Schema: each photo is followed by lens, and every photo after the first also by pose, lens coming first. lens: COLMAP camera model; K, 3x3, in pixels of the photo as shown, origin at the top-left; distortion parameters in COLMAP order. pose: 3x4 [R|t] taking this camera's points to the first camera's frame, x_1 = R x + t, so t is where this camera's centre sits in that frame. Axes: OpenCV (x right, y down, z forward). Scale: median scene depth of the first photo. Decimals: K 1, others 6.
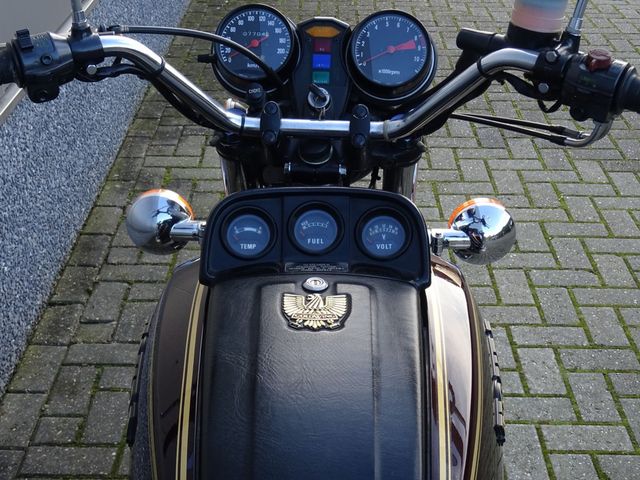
lens RADIAL K [[1061.1, 0, 320.0], [0, 1061.1, 240.0], [0, 0, 1]] dist [-0.029921, -0.022229]
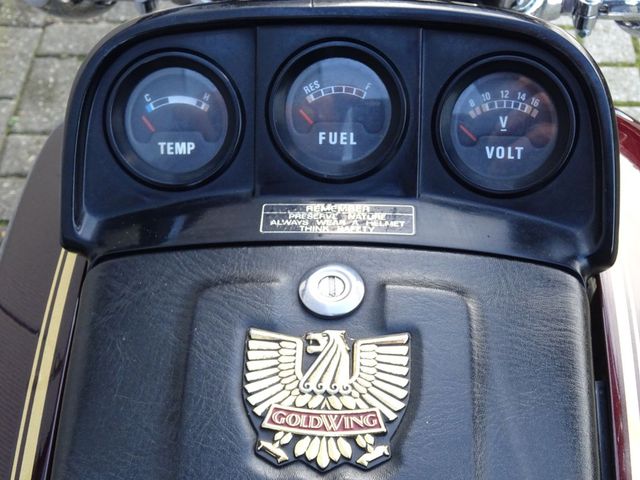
lens RADIAL K [[1061.1, 0, 320.0], [0, 1061.1, 240.0], [0, 0, 1]] dist [-0.029921, -0.022229]
pose [[0.998263, 0.009801, -0.058098, 0.013475], [0.013599, 0.921116, 0.389051, -0.122216], [0.057328, -0.389166, 0.919382, 0.602031]]
